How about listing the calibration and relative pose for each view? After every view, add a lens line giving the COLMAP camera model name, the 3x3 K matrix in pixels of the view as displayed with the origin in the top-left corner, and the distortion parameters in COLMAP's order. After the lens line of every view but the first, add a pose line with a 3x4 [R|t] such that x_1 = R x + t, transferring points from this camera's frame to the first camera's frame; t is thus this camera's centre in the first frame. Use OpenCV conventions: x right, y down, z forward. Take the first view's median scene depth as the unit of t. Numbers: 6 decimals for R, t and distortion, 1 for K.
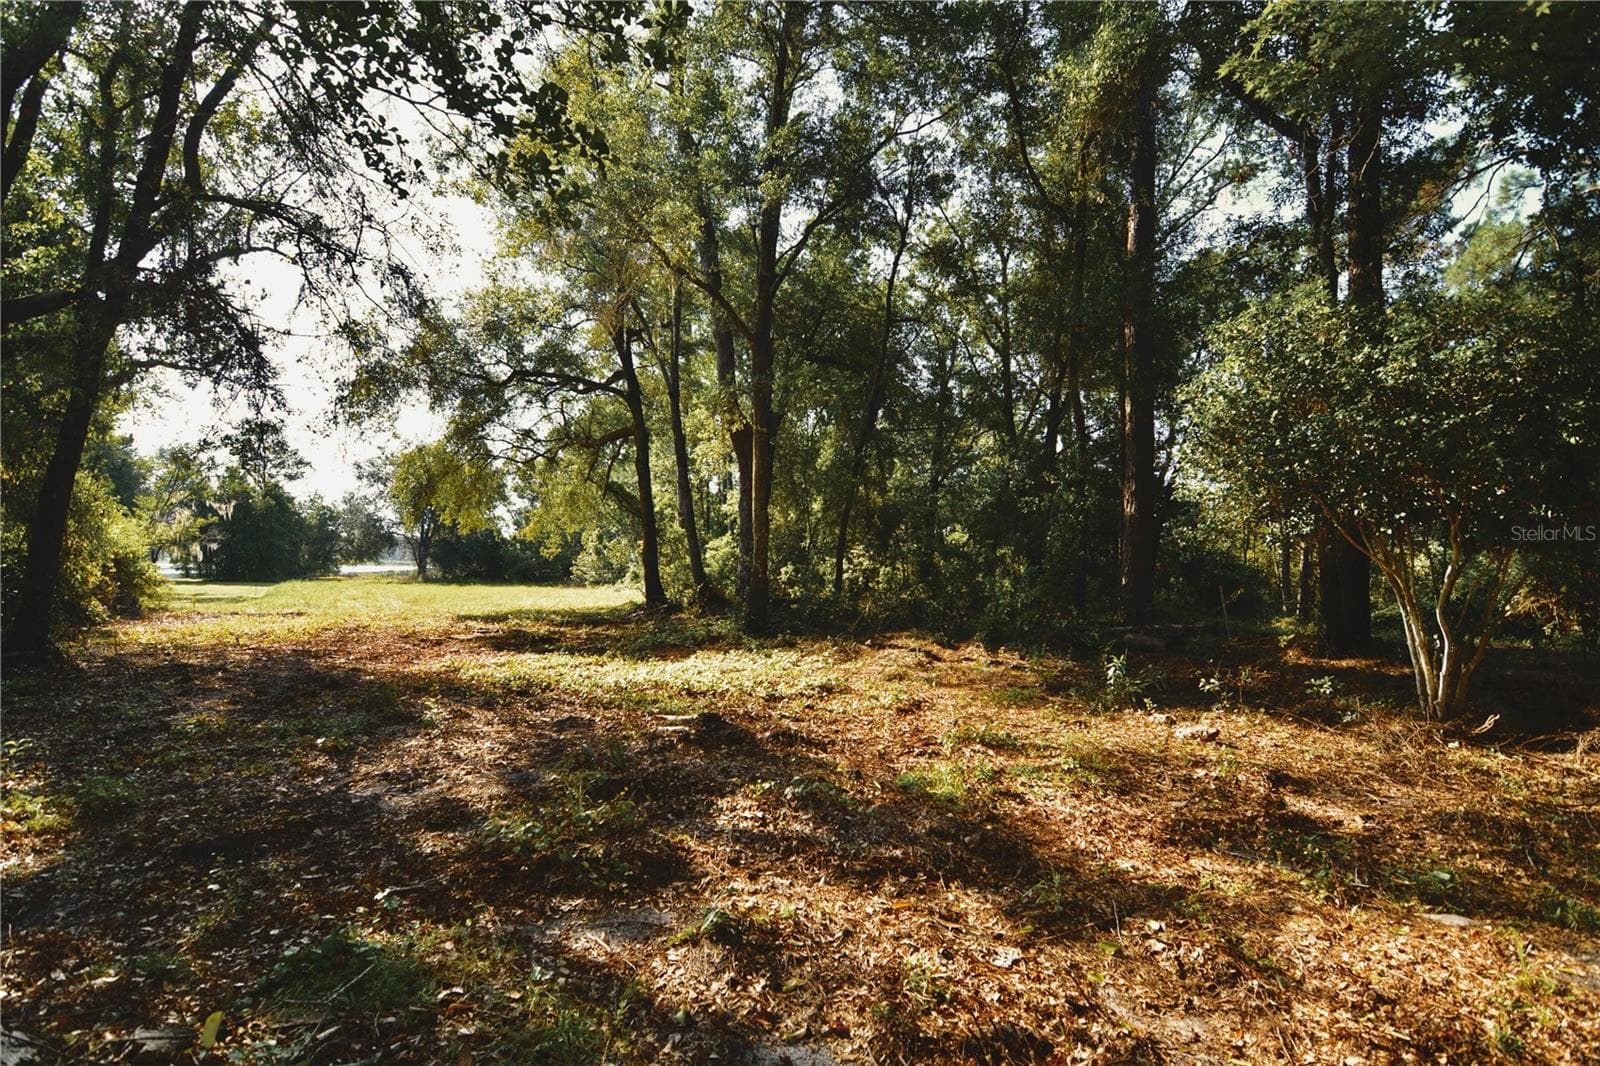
lens RADIAL K [[764.2, 0, 801.6], [0, 764.2, 543.8], [0, 0, 1]] dist [-0.015791, -0.004835]
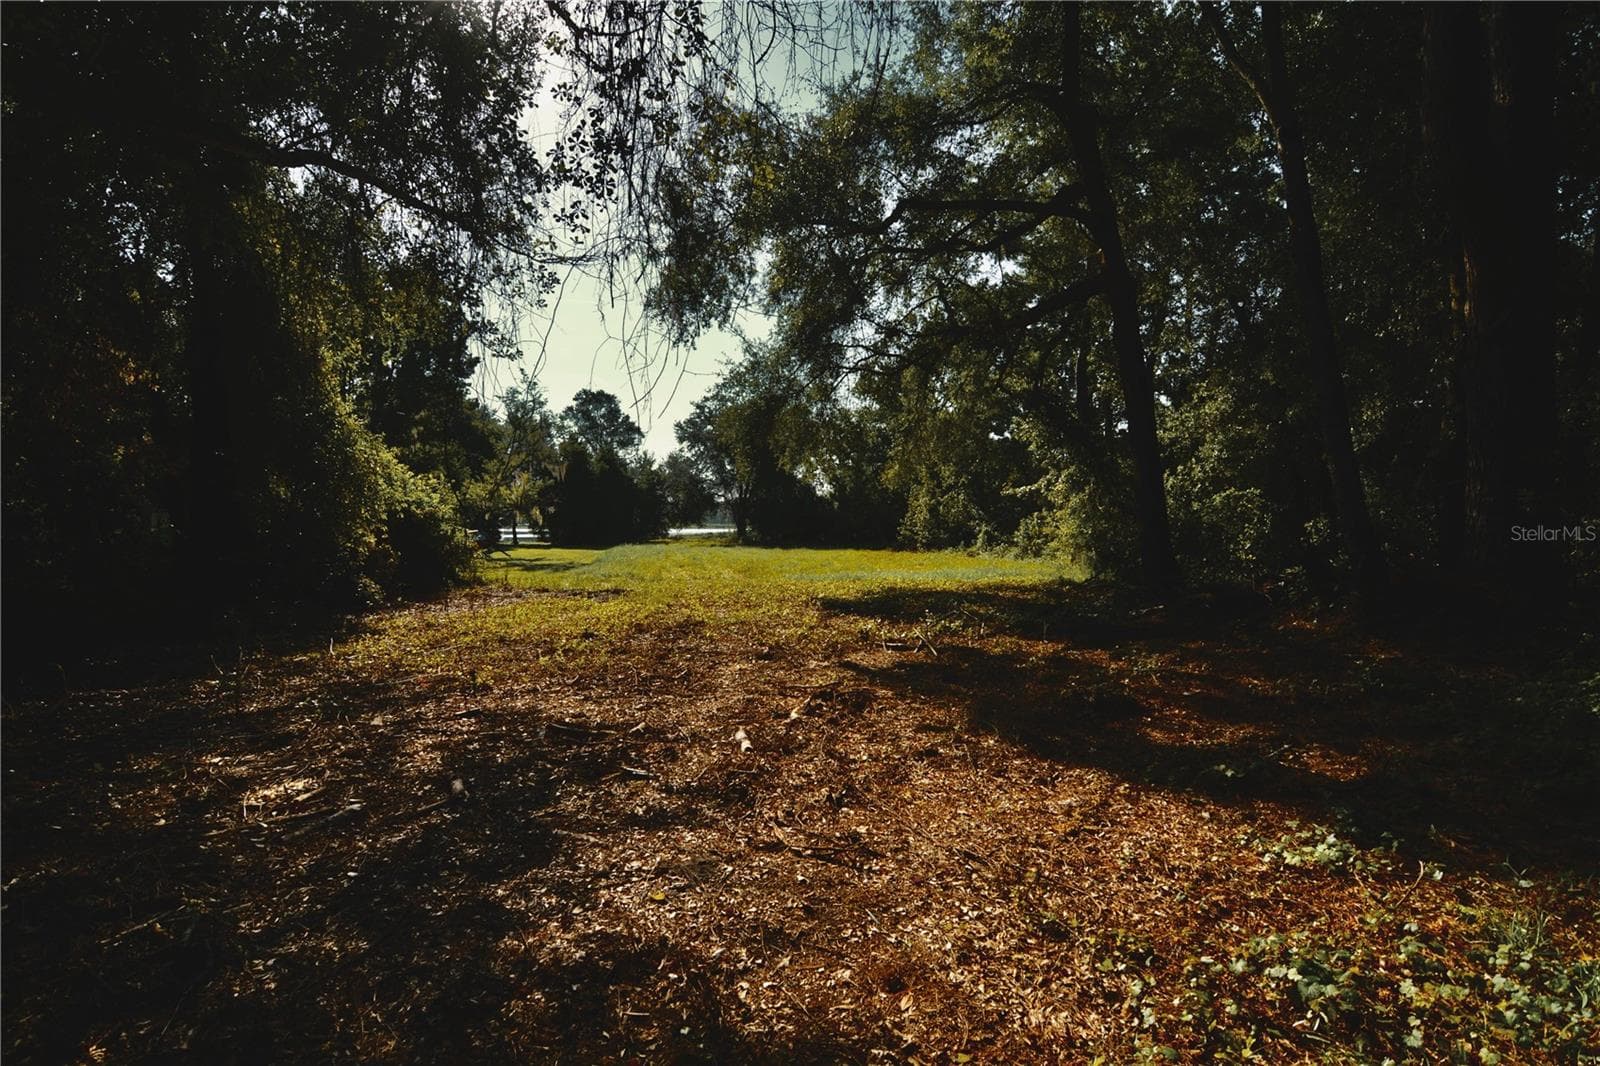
lens RADIAL K [[764.2, 0, 808.2], [0, 764.2, 540.3], [0, 0, 1]] dist [-0.015791, -0.004835]
pose [[0.933903, -0.004589, -0.357496, -0.195859], [0.021496, 0.998829, 0.043335, 0.011963], [0.356879, -0.048156, 0.932909, 0.332755]]
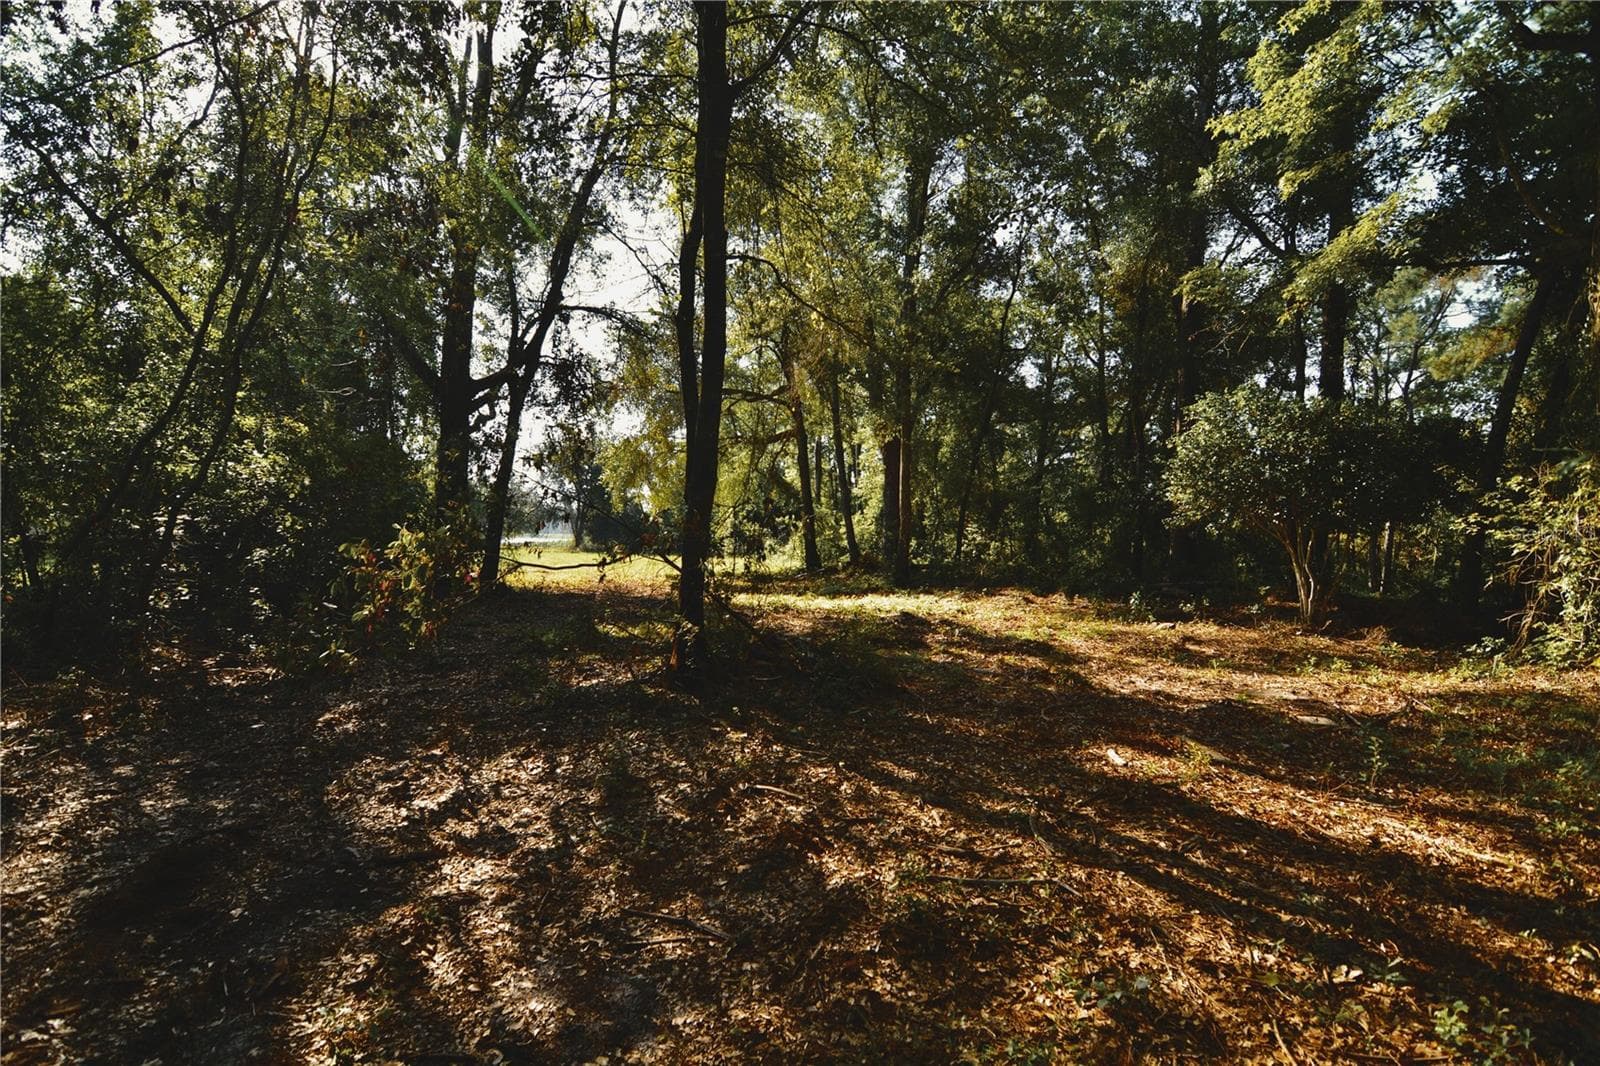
lens RADIAL K [[764.2, 0, 797.0], [0, 764.2, 539.7], [0, 0, 1]] dist [-0.015791, -0.004835]
pose [[0.989828, 0.011074, -0.141839, -0.030465], [-0.007406, 0.999625, 0.026366, -0.003245], [0.142077, -0.025047, 0.989539, -0.247093]]
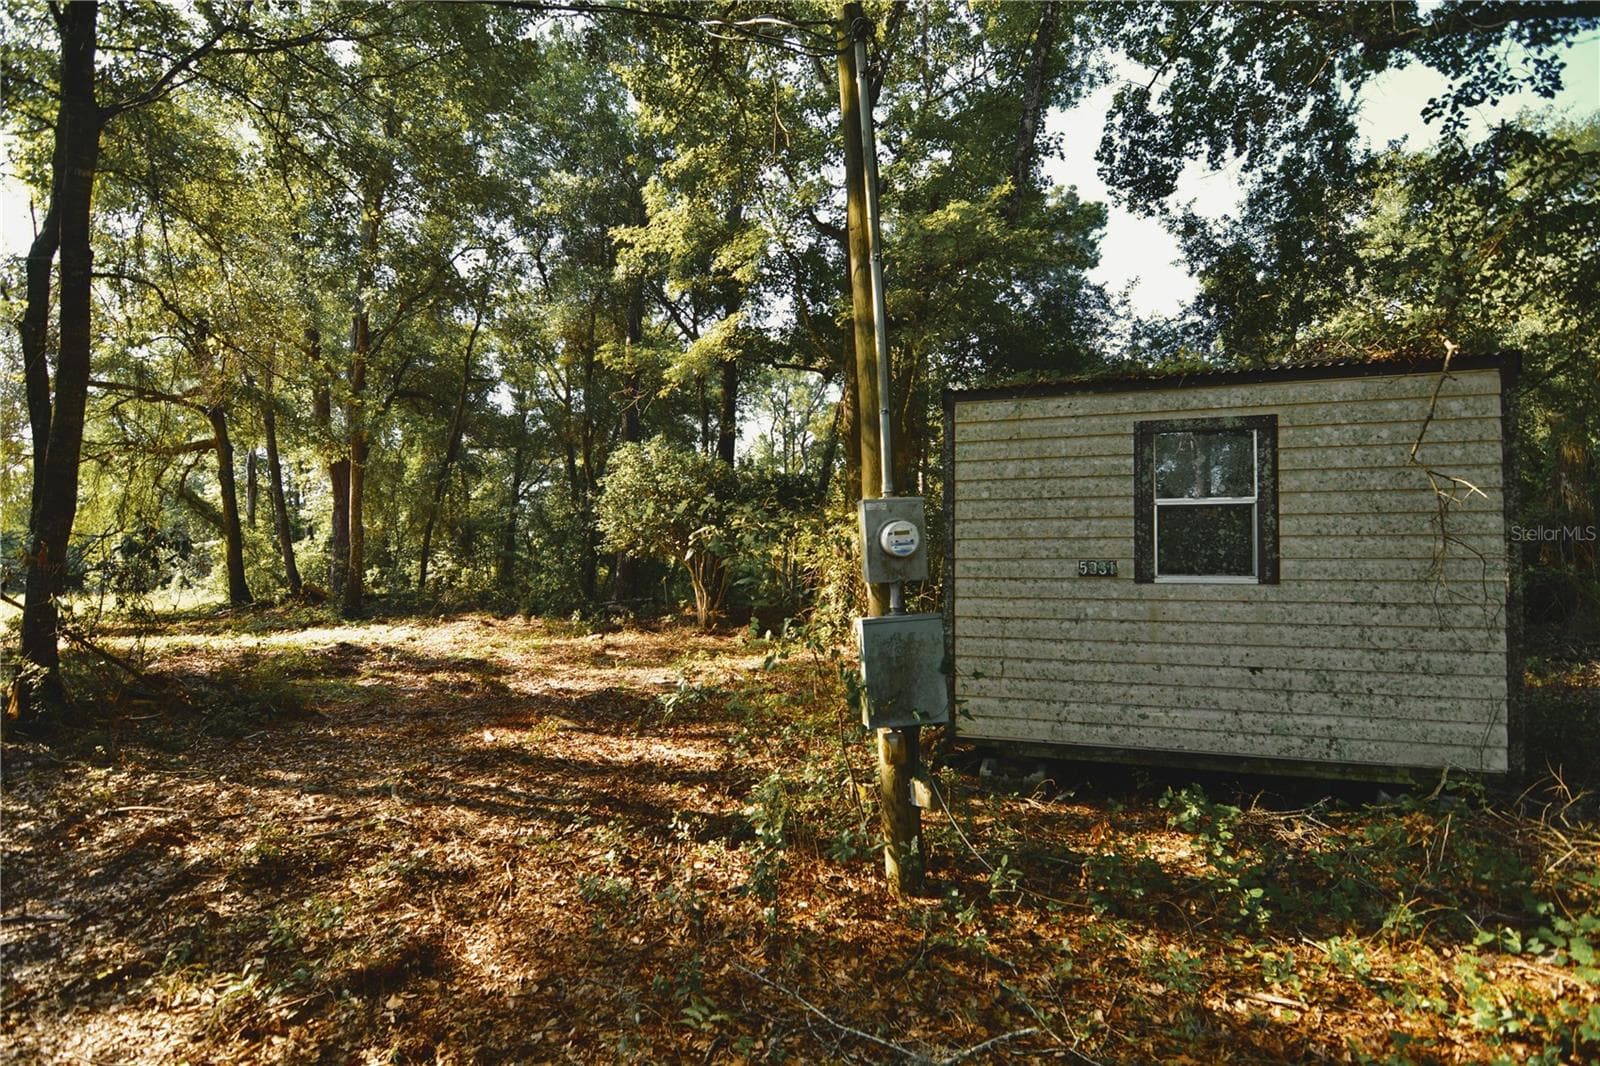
lens RADIAL K [[764.2, 0, 800.5], [0, 764.2, 544.5], [0, 0, 1]] dist [-0.015791, -0.004835]
pose [[0.875425, 0.005162, 0.483326, -0.009737], [-0.003930, 0.999986, -0.003561, -0.005238], [-0.483337, 0.001218, 0.875433, -0.307565]]
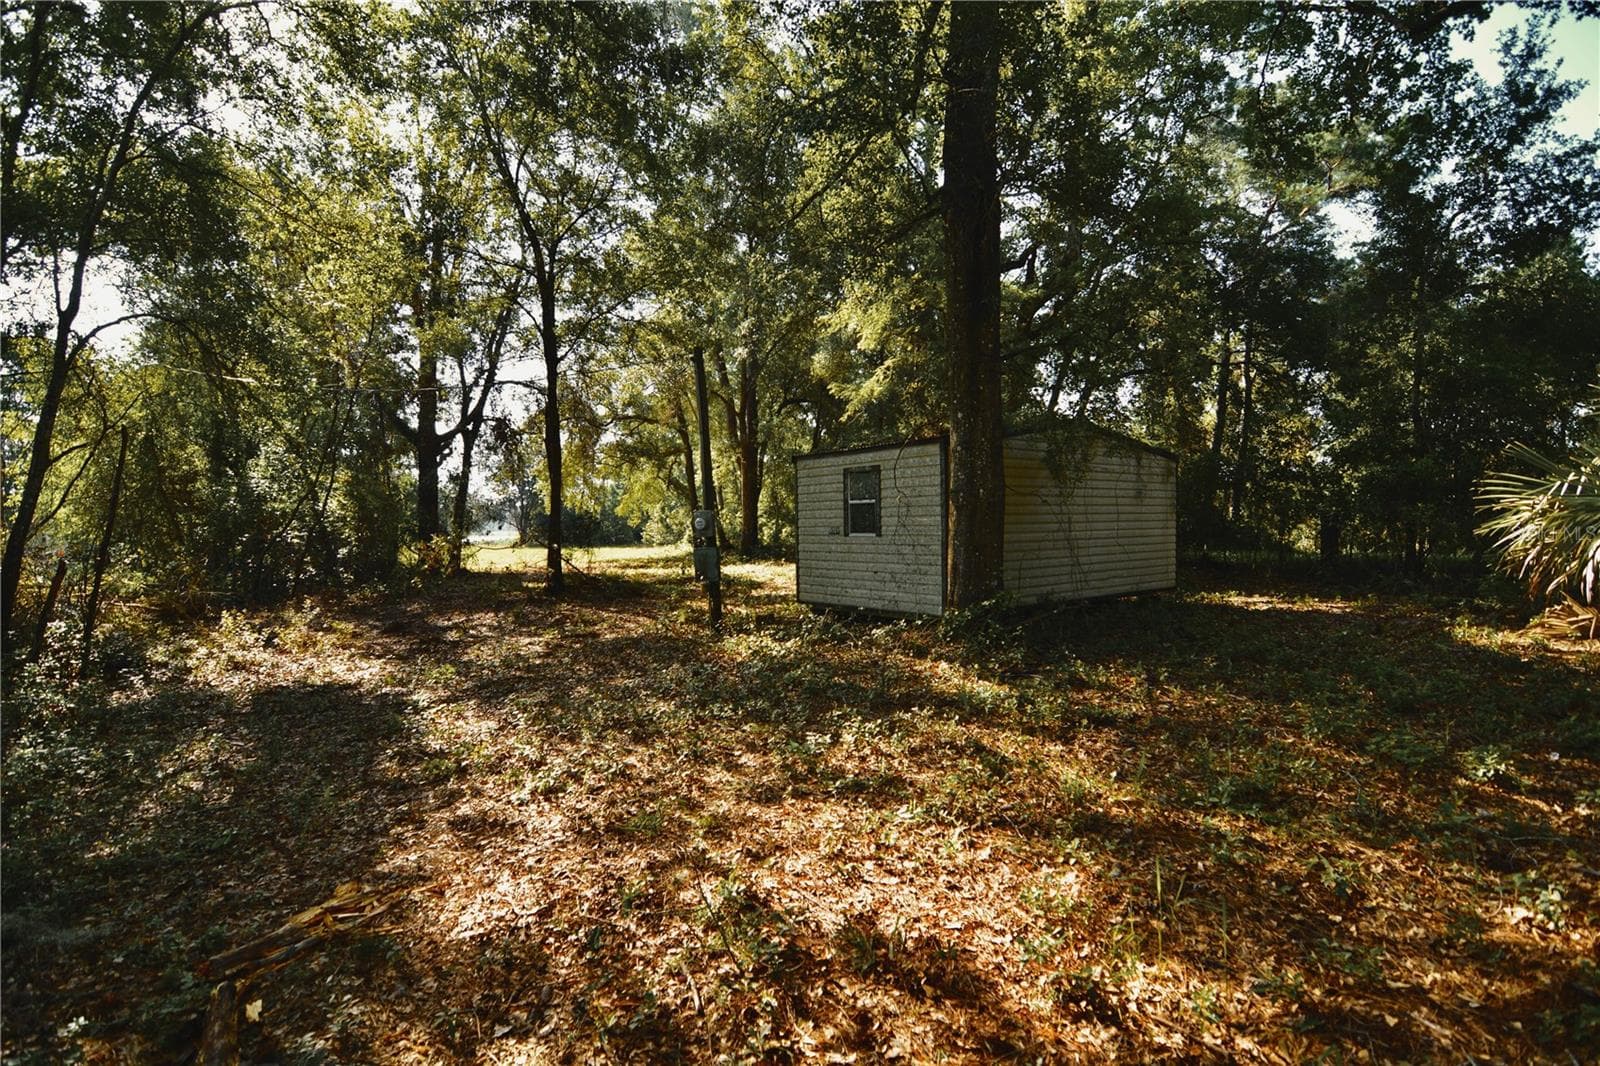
lens RADIAL K [[764.2, 0, 790.8], [0, 764.2, 546.9], [0, 0, 1]] dist [-0.015791, -0.004835]
pose [[0.995699, -0.023519, -0.089608, 0.144367], [0.028364, 0.998182, 0.053183, -0.014322], [0.088194, -0.055496, 0.994556, -0.594799]]
